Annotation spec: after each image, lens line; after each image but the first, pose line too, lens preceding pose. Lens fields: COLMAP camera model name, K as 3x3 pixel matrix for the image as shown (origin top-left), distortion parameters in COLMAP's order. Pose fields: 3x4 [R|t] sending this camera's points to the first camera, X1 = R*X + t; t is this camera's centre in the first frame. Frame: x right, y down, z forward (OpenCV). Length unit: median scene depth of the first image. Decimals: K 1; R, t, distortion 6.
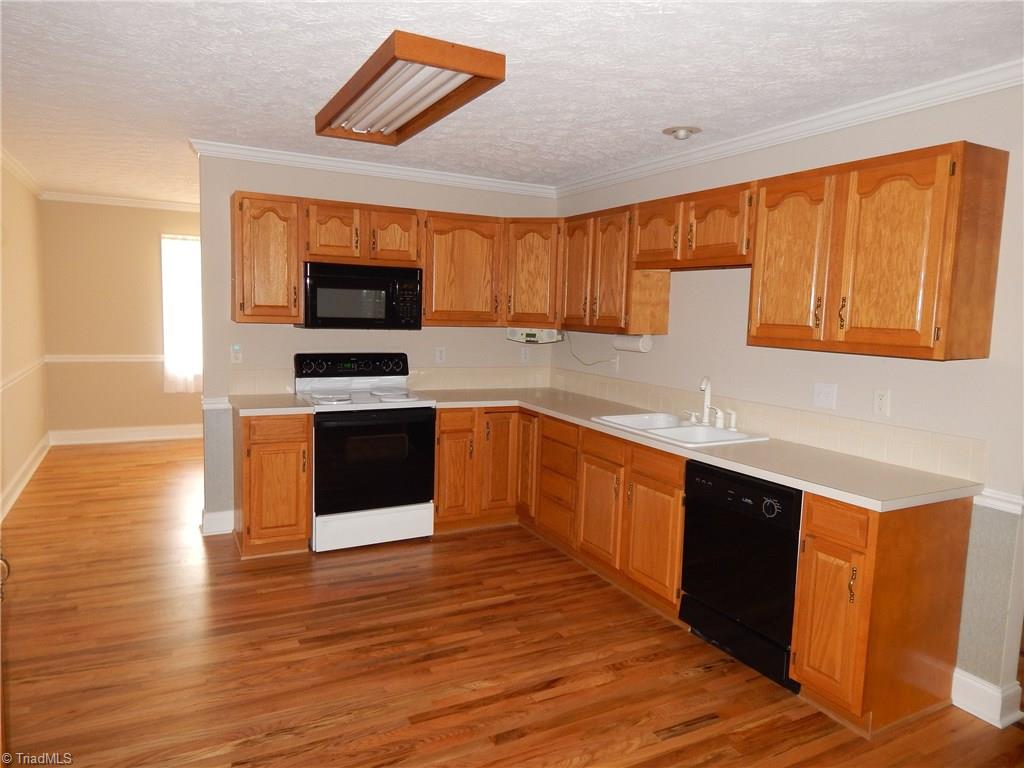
lens RADIAL K [[676.0, 0, 513.4], [0, 676.0, 380.2], [0, 0, 1]] dist [0.000291, -0.004687]
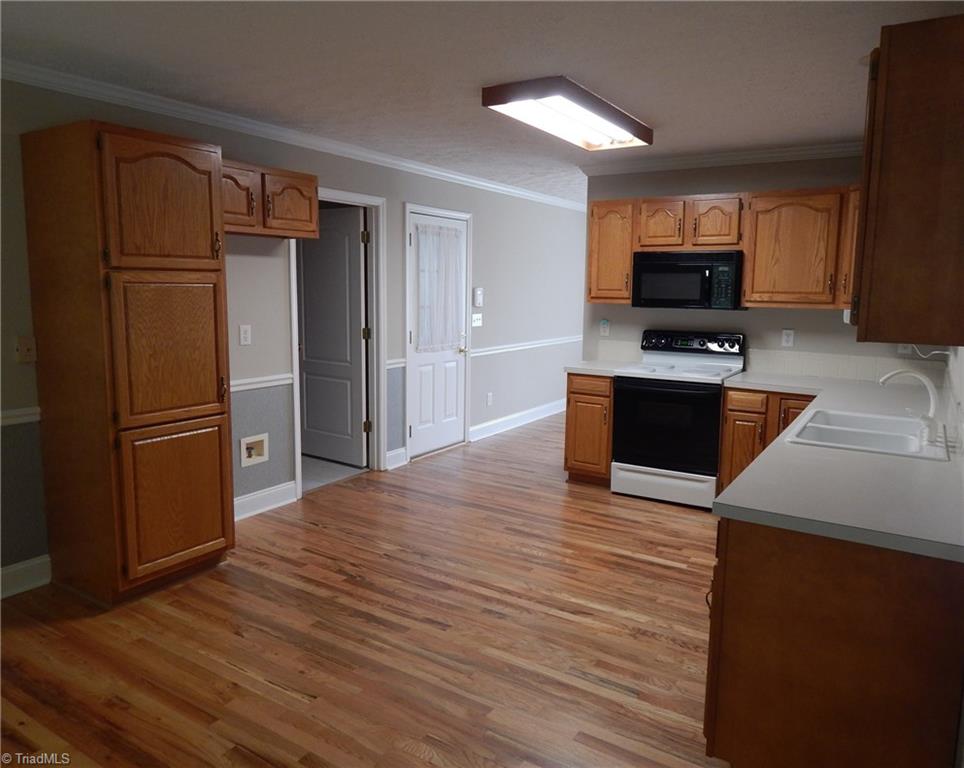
lens RADIAL K [[687.2, 0, 498.5], [0, 687.2, 379.0], [0, 0, 1]] dist [0.001243, 0.000687]
pose [[0.499523, 0.093566, -0.861233, 0.717279], [-0.086327, 0.994578, 0.057983, -0.001323], [0.861989, 0.045383, 0.504892, 0.206849]]
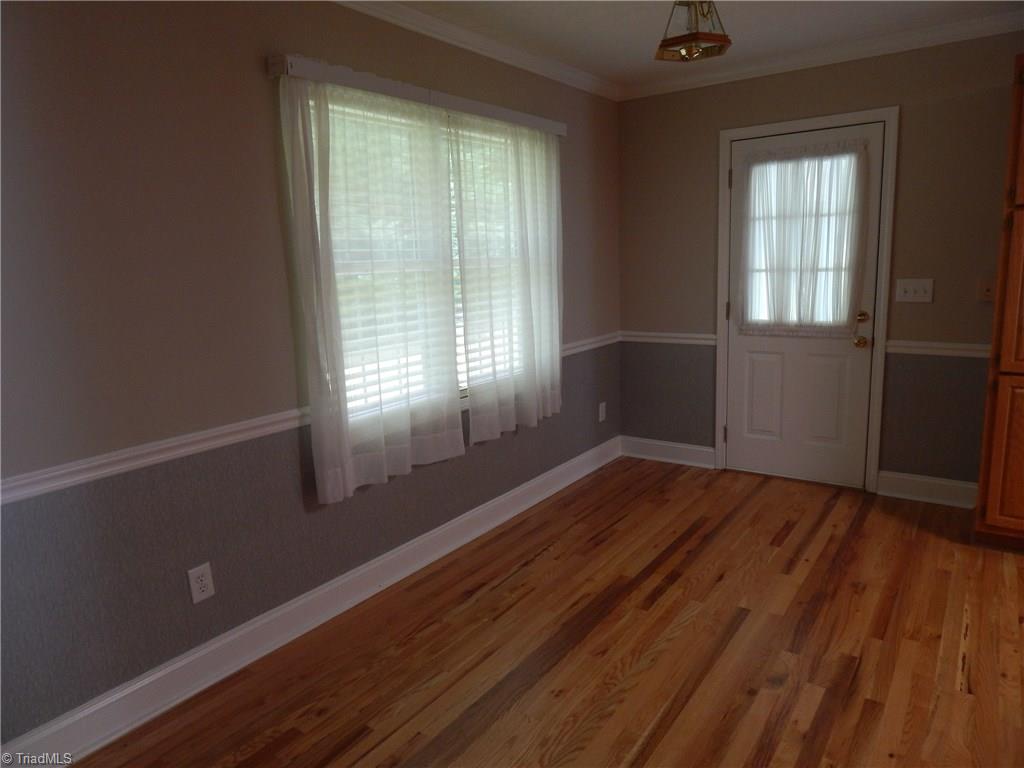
lens RADIAL K [[676.0, 0, 517.1], [0, 676.0, 379.8], [0, 0, 1]] dist [0.000291, -0.004687]
pose [[-0.895999, 0.074473, -0.437767, 0.652537], [-0.042929, 0.966691, 0.252320, -0.023147], [0.441976, 0.244871, -0.862957, 0.676908]]
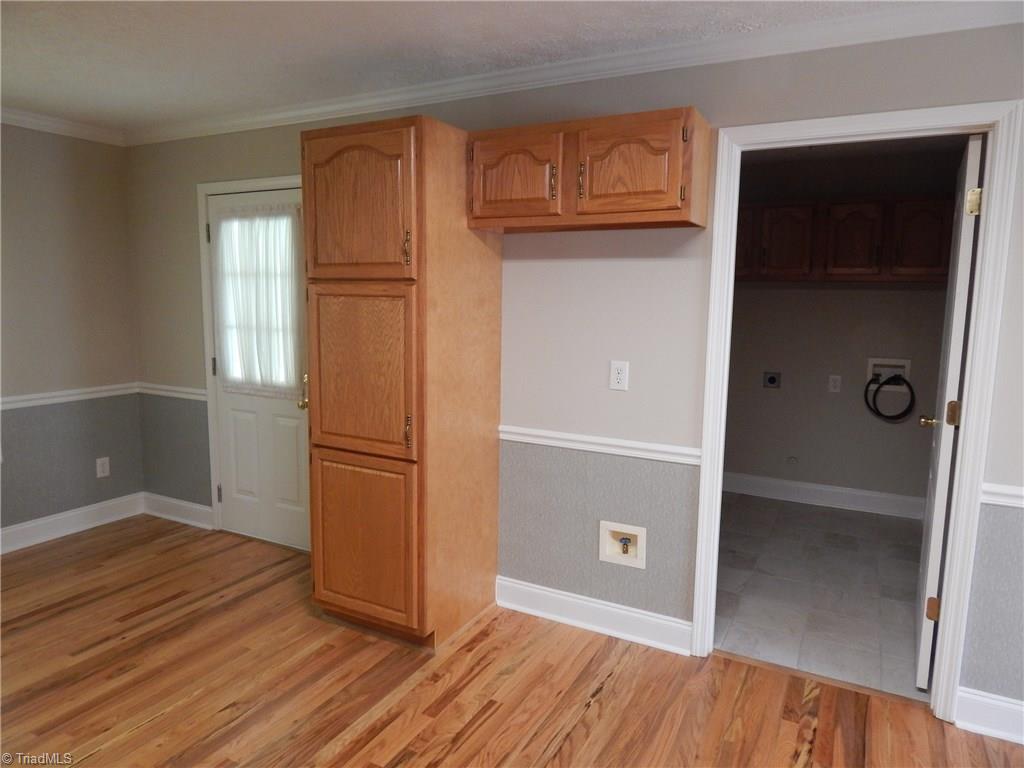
lens RADIAL K [[676.0, 0, 502.3], [0, 676.0, 381.3], [0, 0, 1]] dist [0.000291, -0.004687]
pose [[-0.833153, 0.023704, -0.552534, 0.035402], [-0.100198, 0.976077, 0.192960, -0.102097], [0.543890, 0.216128, -0.810847, 0.987504]]
